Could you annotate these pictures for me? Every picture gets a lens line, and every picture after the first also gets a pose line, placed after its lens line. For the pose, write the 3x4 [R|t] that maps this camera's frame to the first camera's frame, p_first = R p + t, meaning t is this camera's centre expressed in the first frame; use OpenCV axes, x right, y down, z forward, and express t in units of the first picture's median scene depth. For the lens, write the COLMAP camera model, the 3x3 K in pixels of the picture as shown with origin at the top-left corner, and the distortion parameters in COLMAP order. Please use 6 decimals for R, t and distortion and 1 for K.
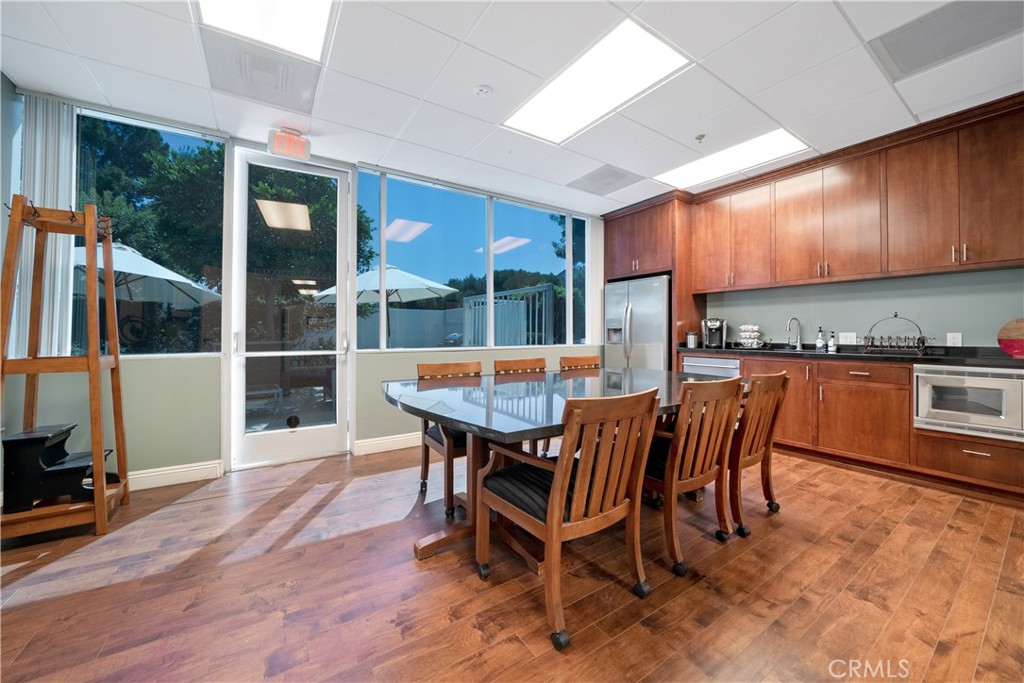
lens RADIAL K [[375.5, 0, 512.4], [0, 375.5, 336.1], [0, 0, 1]] dist [-0.021651, 0.001048]
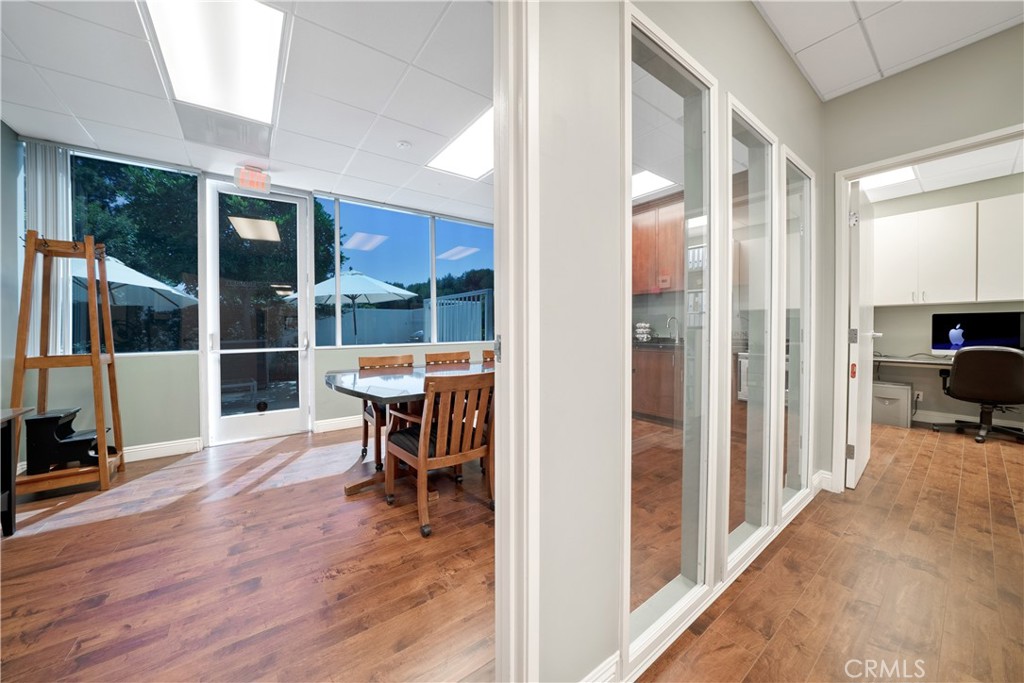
lens RADIAL K [[357.6, 0, 513.3], [0, 357.6, 338.1], [0, 0, 1]] dist [-0.023775, 0.001560]
pose [[0.998233, -0.011224, 0.058350, 0.195953], [0.010230, 0.999798, 0.017309, -0.005736], [-0.058533, -0.016682, 0.998146, -0.231238]]
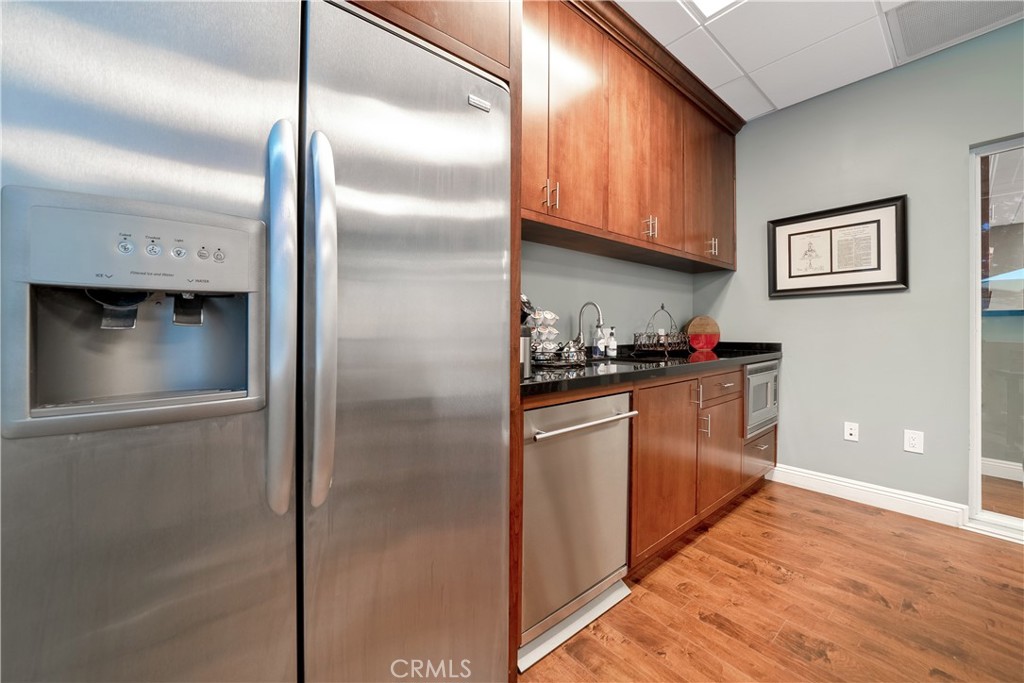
lens RADIAL K [[376.6, 0, 510.5], [0, 376.6, 333.3], [0, 0, 1]] dist [-0.002842, -0.001550]
pose [[-0.095810, -0.008941, 0.995359, 0.267158], [0.012451, 0.999871, 0.010180, -0.012208], [-0.995322, 0.013369, -0.095687, 1.568726]]
